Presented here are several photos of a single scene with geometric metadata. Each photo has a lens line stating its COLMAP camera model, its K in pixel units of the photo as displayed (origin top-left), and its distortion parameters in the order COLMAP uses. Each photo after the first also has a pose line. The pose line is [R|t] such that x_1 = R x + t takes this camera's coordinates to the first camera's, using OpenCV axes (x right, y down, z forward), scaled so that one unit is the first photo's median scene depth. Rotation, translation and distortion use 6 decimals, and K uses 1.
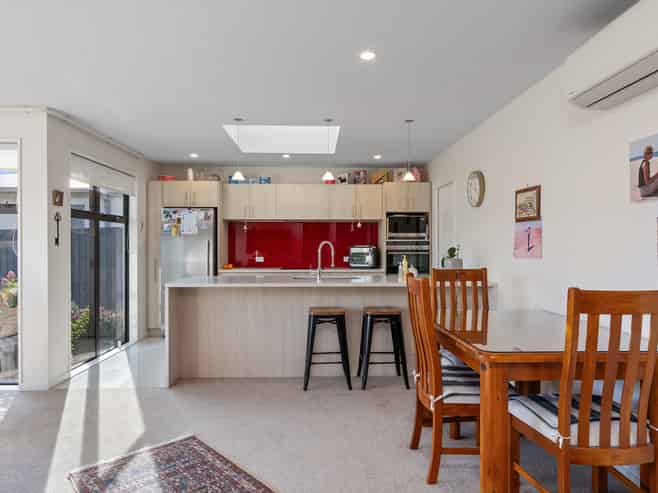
lens RADIAL K [[460.3, 0, 330.1], [0, 460.3, 248.2], [0, 0, 1]] dist [0.012358, 0.005423]
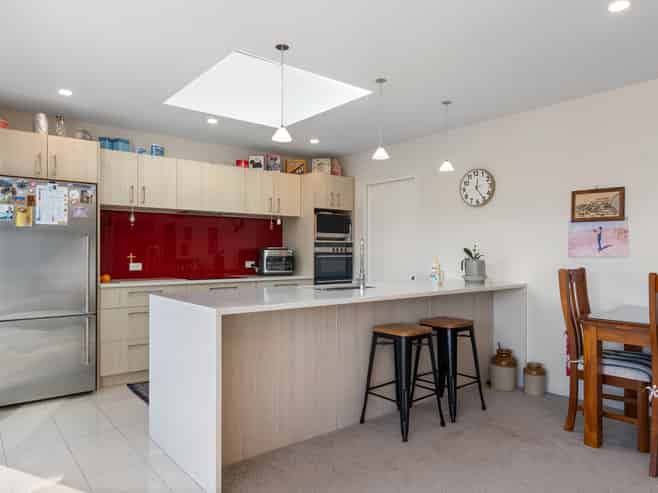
lens RADIAL K [[467.3, 0, 326.0], [0, 467.3, 253.6], [0, 0, 1]] dist [0.028860, -0.008581]
pose [[0.790577, 0.000147, 0.612363, -0.390105], [0.002006, 0.999994, -0.002829, 0.007951], [-0.612359, 0.003465, 0.790572, 0.308205]]
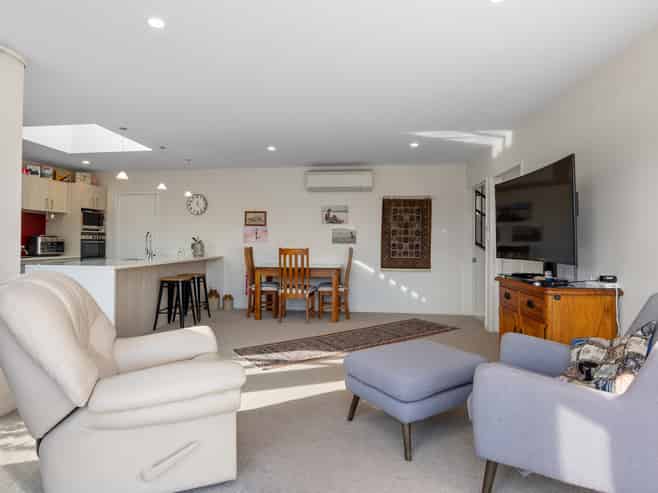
lens RADIAL K [[378.3, 0, 327.0], [0, 378.3, 242.2], [0, 0, 1]] dist [-0.029123, 0.000772]
pose [[0.118947, 0.003628, 0.992894, -0.775033], [0.000255, 0.999993, -0.003685, 0.015608], [-0.992901, 0.000692, 0.118945, 0.246661]]
